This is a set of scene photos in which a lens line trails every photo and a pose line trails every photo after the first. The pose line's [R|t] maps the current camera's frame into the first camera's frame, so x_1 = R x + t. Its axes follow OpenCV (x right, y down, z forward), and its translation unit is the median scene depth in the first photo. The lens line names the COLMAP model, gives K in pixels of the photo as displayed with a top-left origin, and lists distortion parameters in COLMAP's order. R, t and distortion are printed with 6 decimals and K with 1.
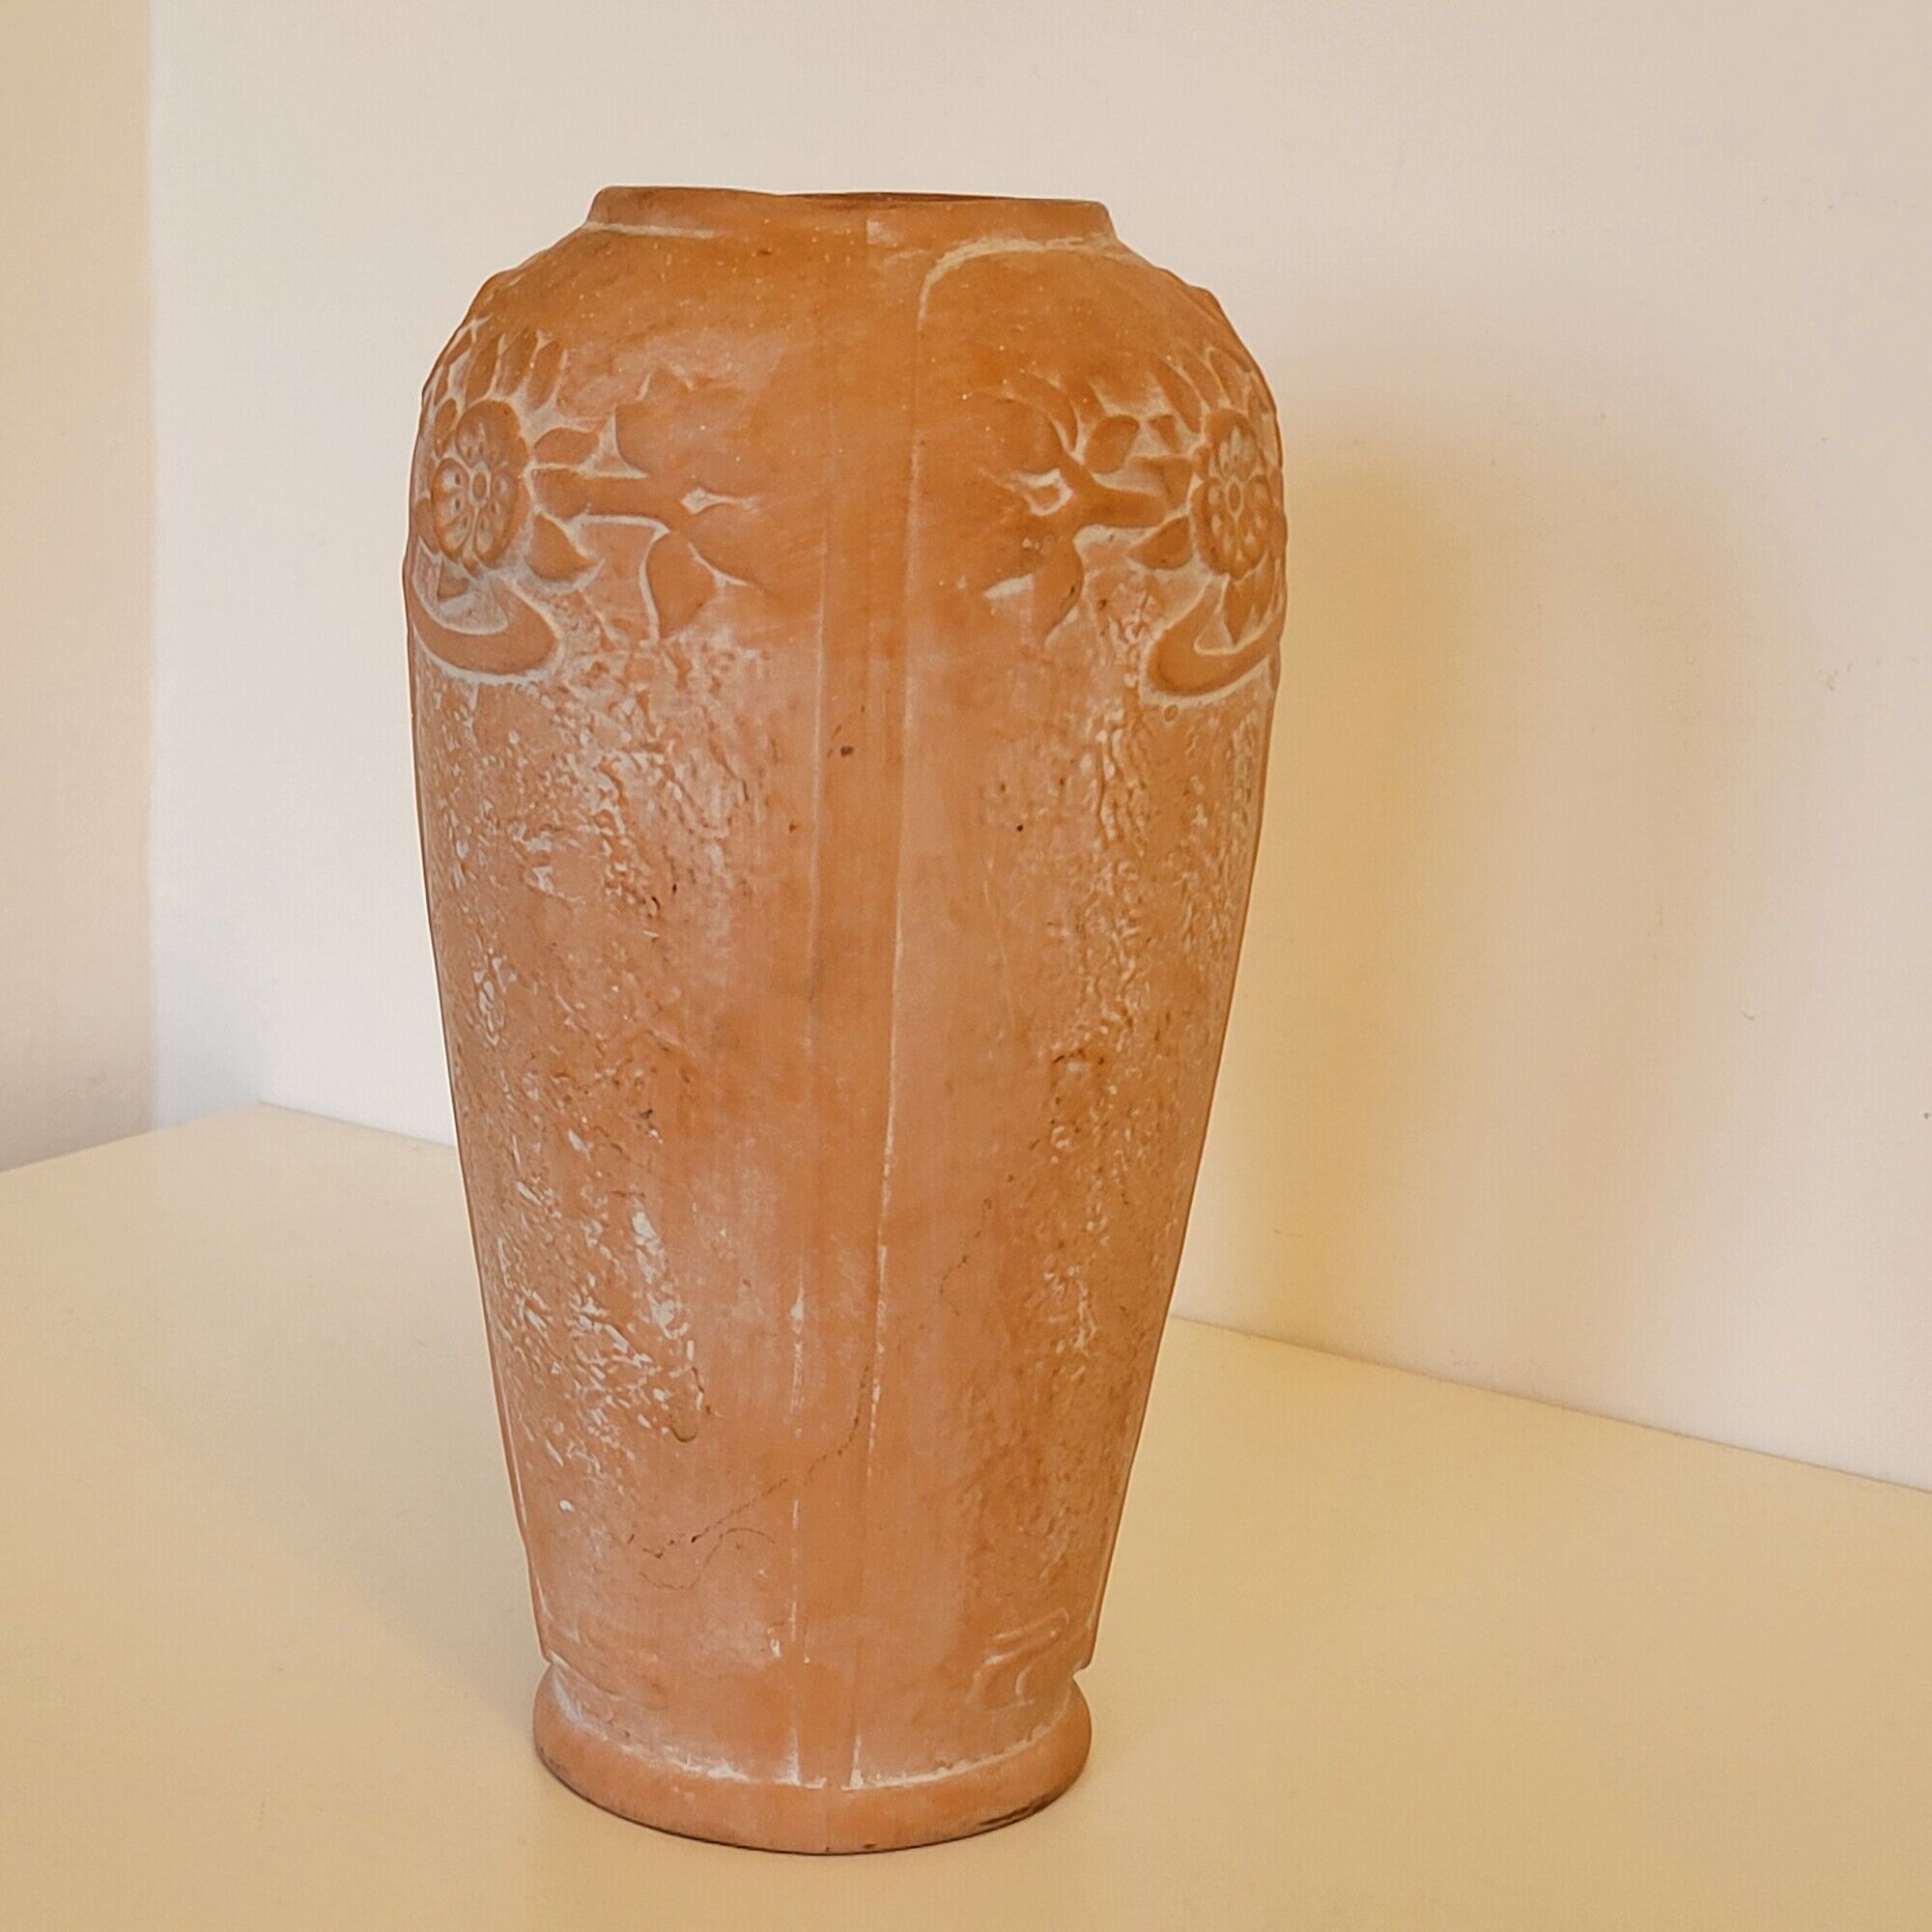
lens RADIAL K [[4054.8, 0, 868.1], [0, 4054.8, 1001.8], [0, 0, 1]] dist [-0.017669, 0.000000]
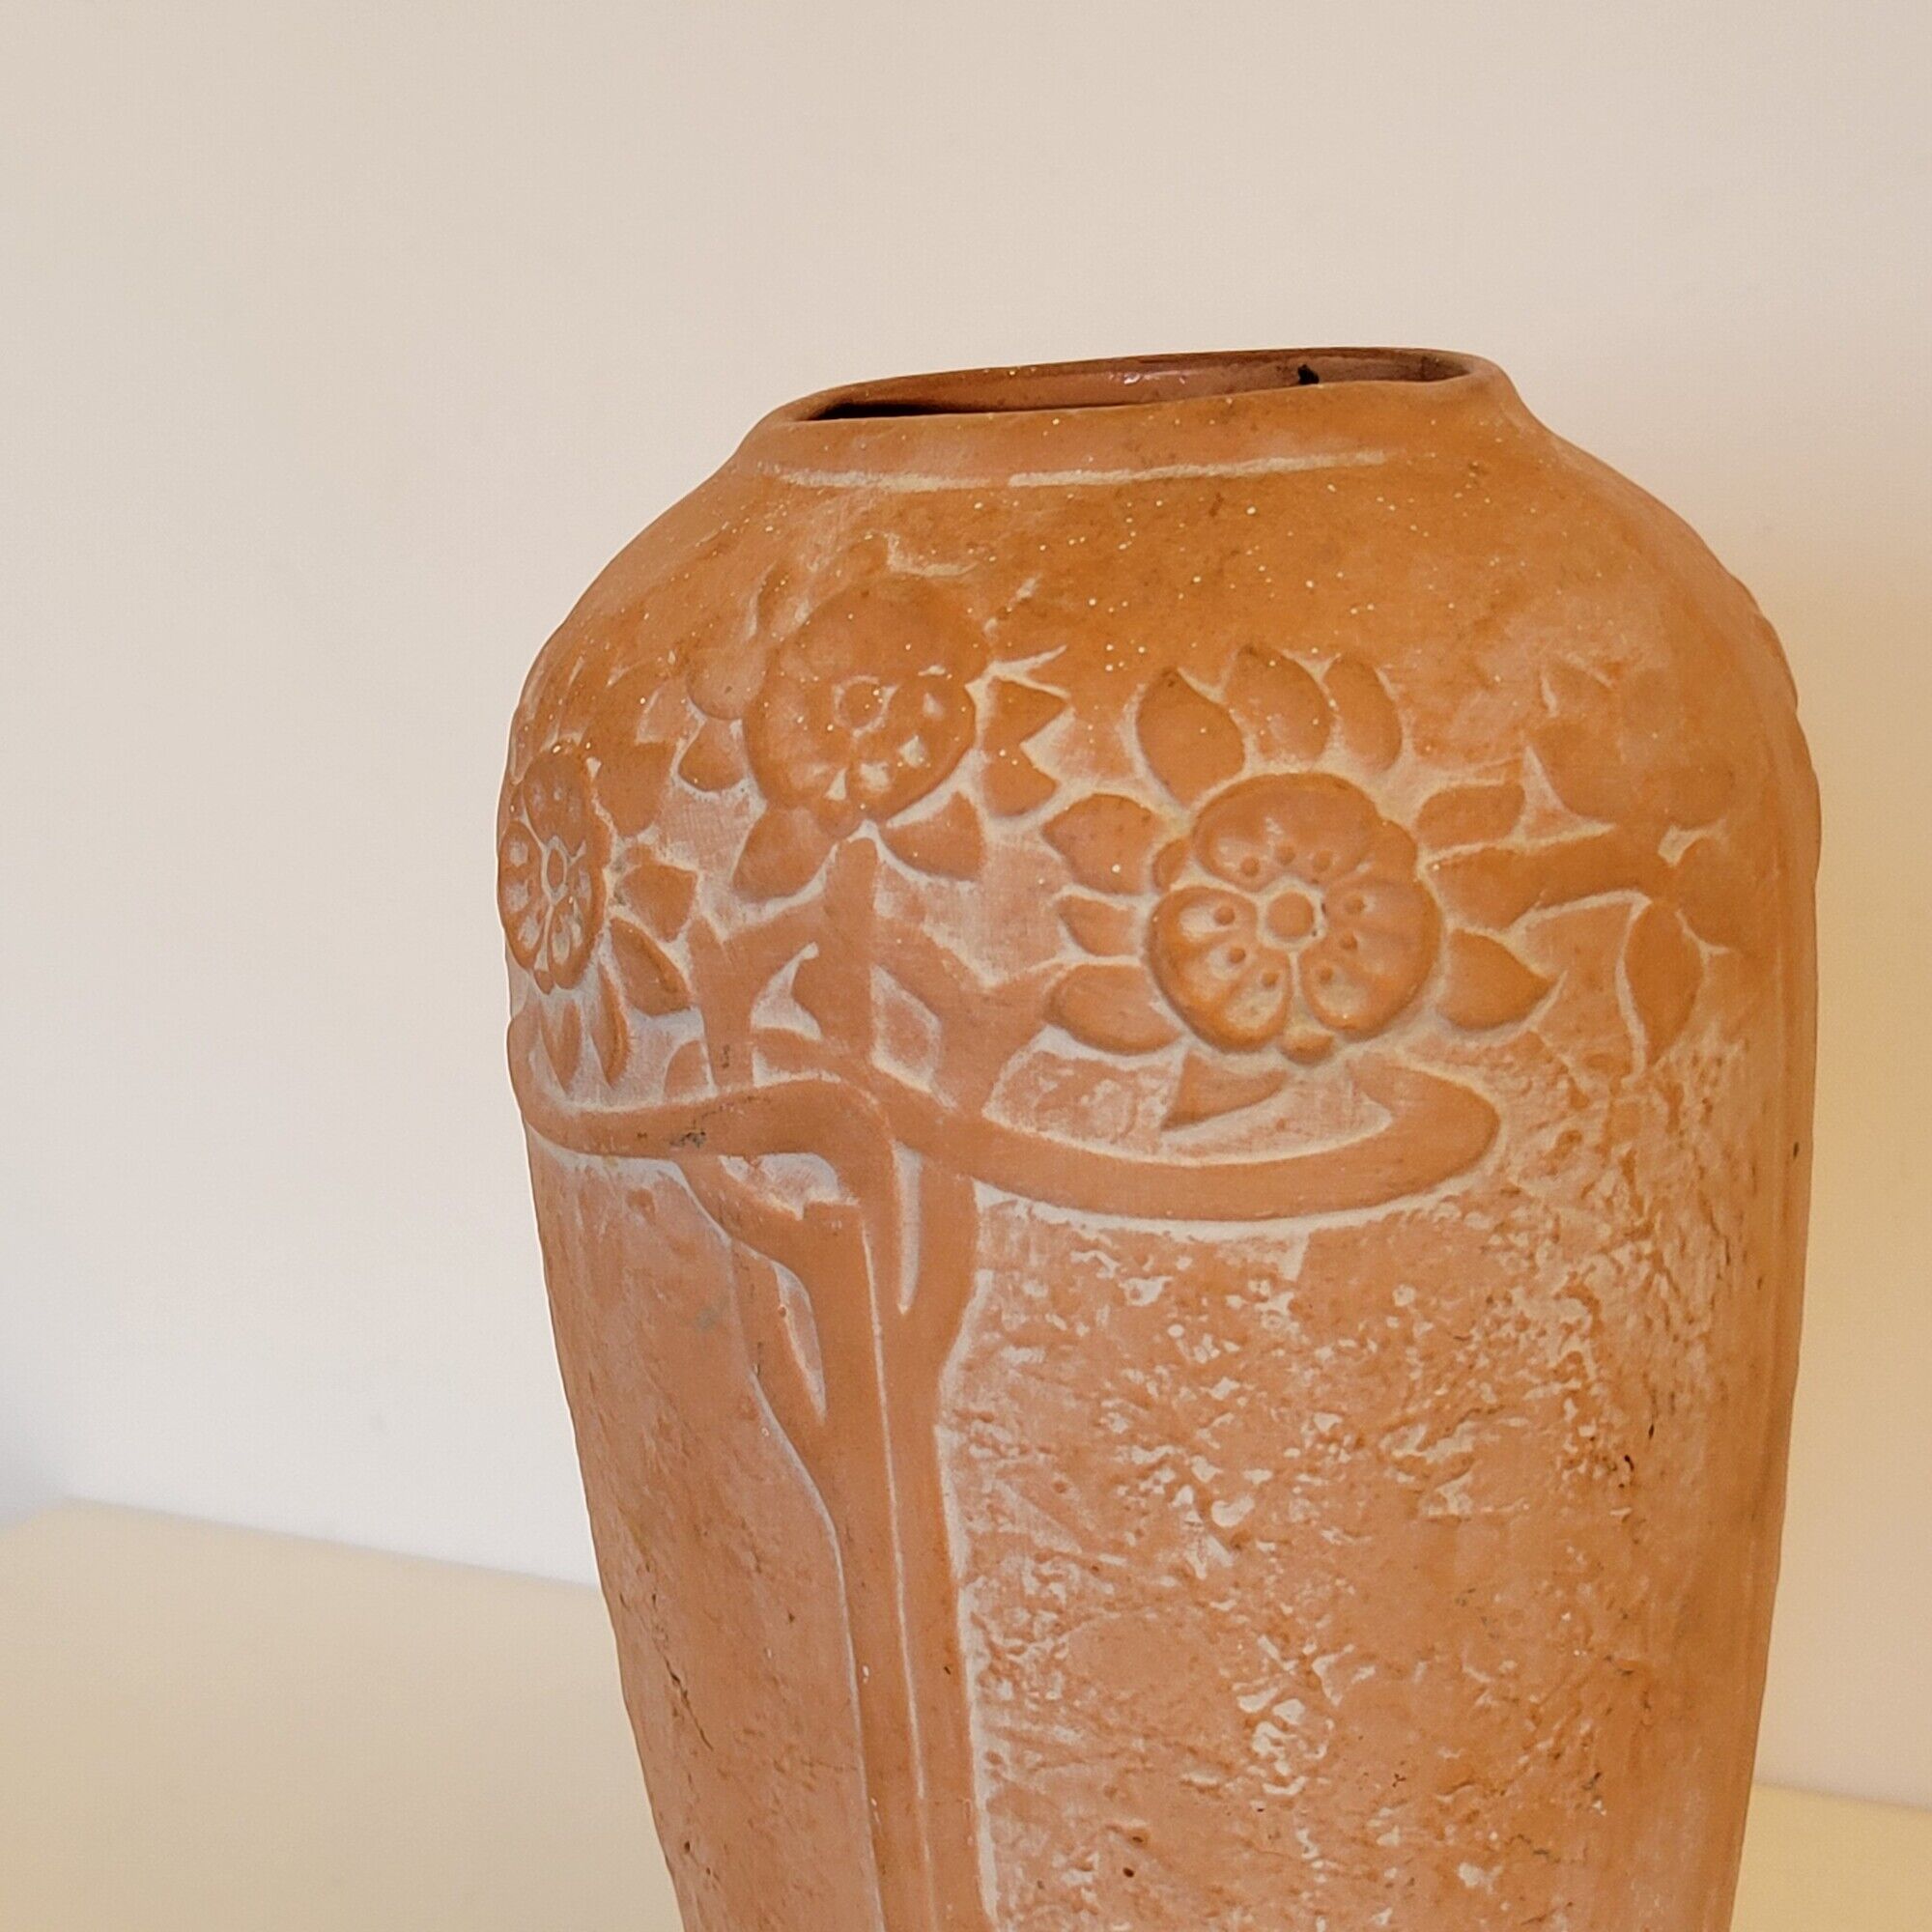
lens RADIAL K [[4054.8, 0, 787.1], [0, 4054.8, 907.8], [0, 0, 1]] dist [-0.017669, 0.000000]
pose [[0.534744, -0.235847, 0.811434, -0.629300], [0.263880, 0.958846, 0.104793, -0.213026], [-0.802756, 0.158084, 0.574972, 0.718222]]
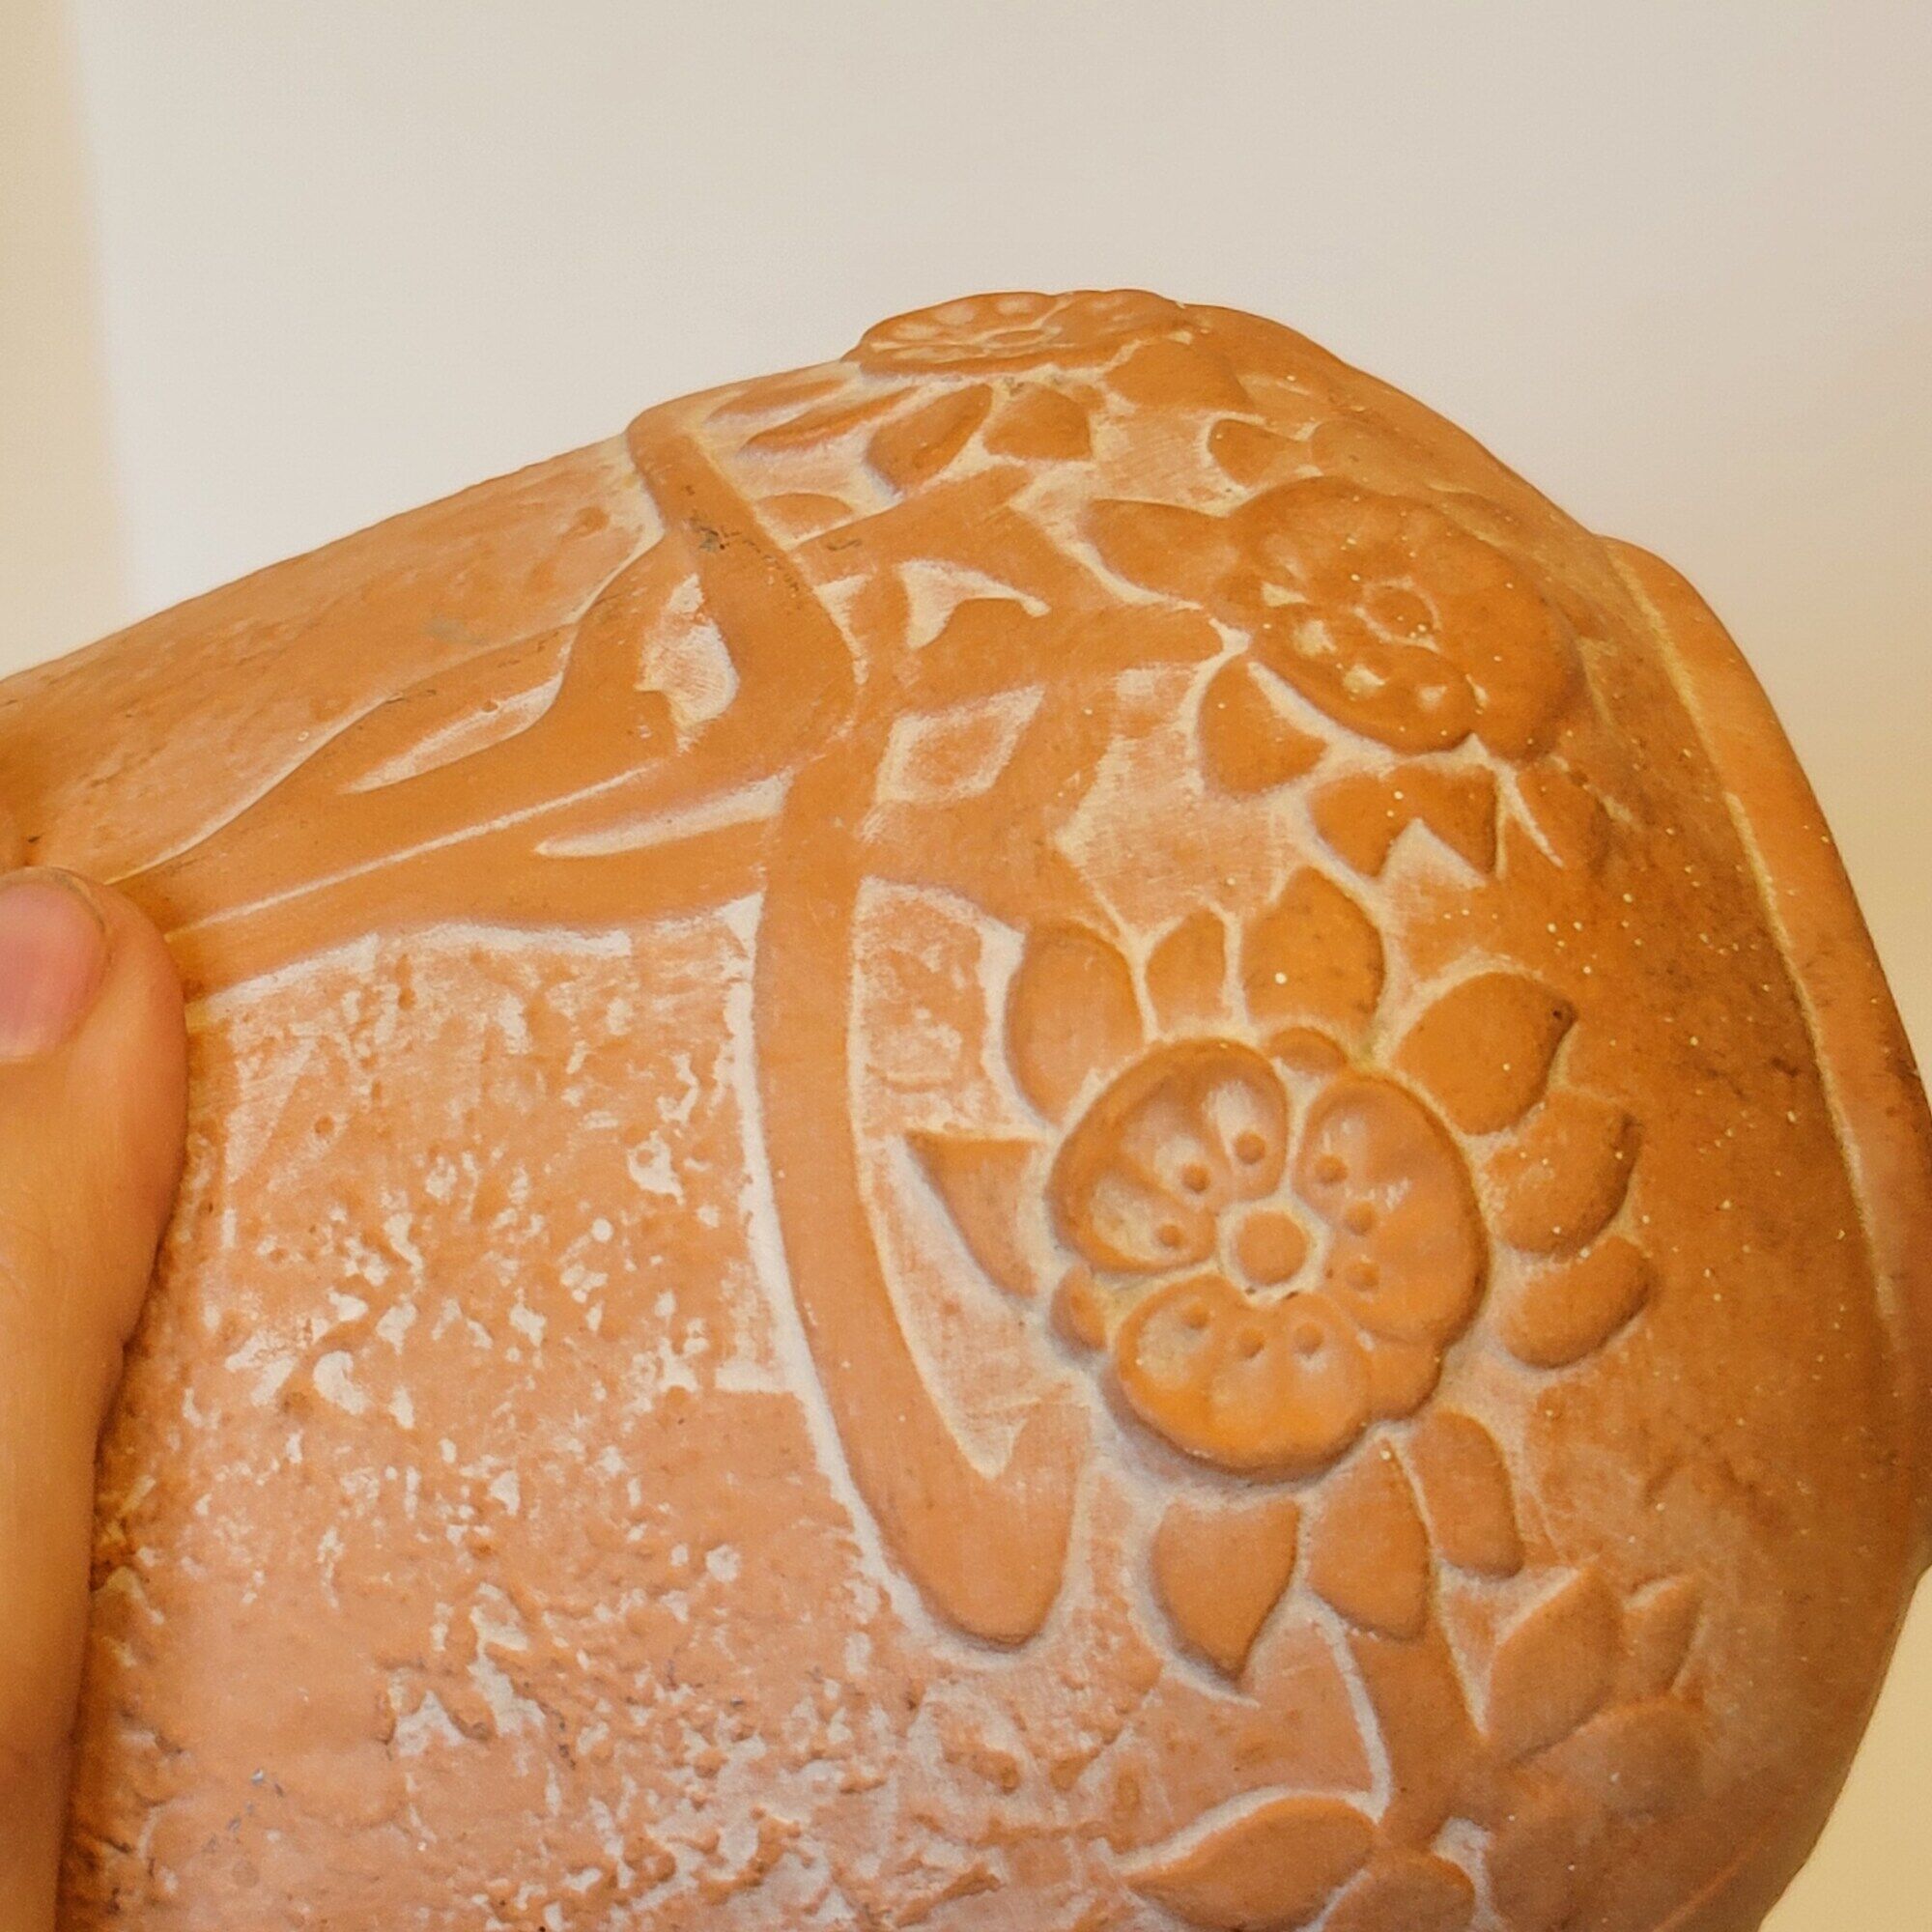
lens RADIAL K [[4054.8, 0, 829.8], [0, 4054.8, 877.3], [0, 0, 1]] dist [-0.017669, 0.000000]
pose [[0.270848, 0.606647, 0.747409, -0.429664], [-0.890185, 0.453335, -0.045369, -0.088057], [-0.366350, -0.653044, 0.662813, 0.781636]]
